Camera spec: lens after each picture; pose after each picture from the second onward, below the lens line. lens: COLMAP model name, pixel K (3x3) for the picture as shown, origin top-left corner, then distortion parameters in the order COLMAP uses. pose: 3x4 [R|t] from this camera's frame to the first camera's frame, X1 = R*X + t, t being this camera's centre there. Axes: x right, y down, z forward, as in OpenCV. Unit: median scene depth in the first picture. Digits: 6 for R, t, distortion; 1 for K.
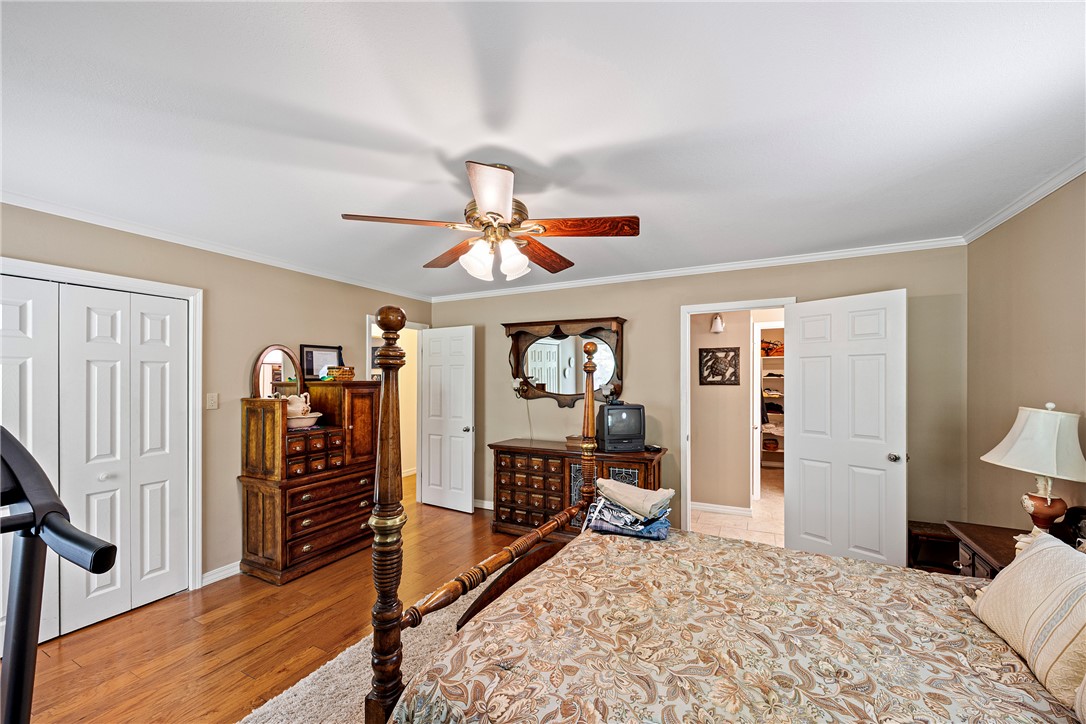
lens RADIAL K [[417.3, 0, 541.3], [0, 417.3, 377.5], [0, 0, 1]] dist [0.001248, 0.000076]
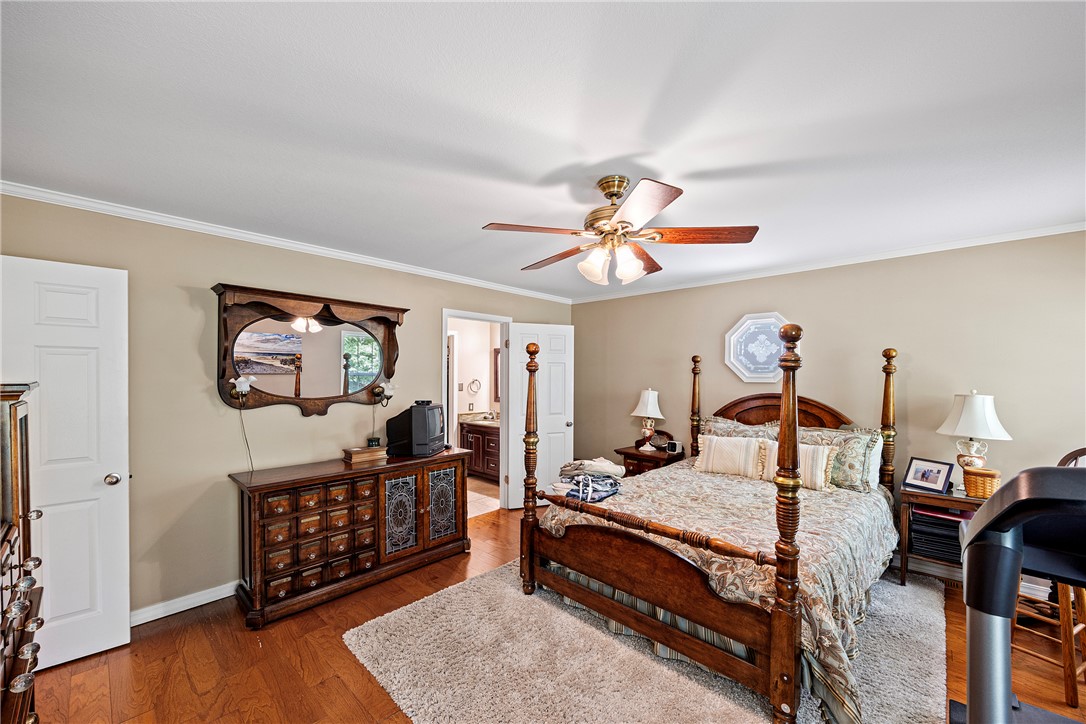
lens RADIAL K [[429.1, 0, 543.2], [0, 429.1, 384.3], [0, 0, 1]] dist [0.000696, 0.000041]
pose [[0.277061, -0.013786, 0.960754, -1.086756], [-0.003907, 0.999873, 0.015474, 0.004357], [-0.960845, -0.008041, 0.276971, 0.779370]]
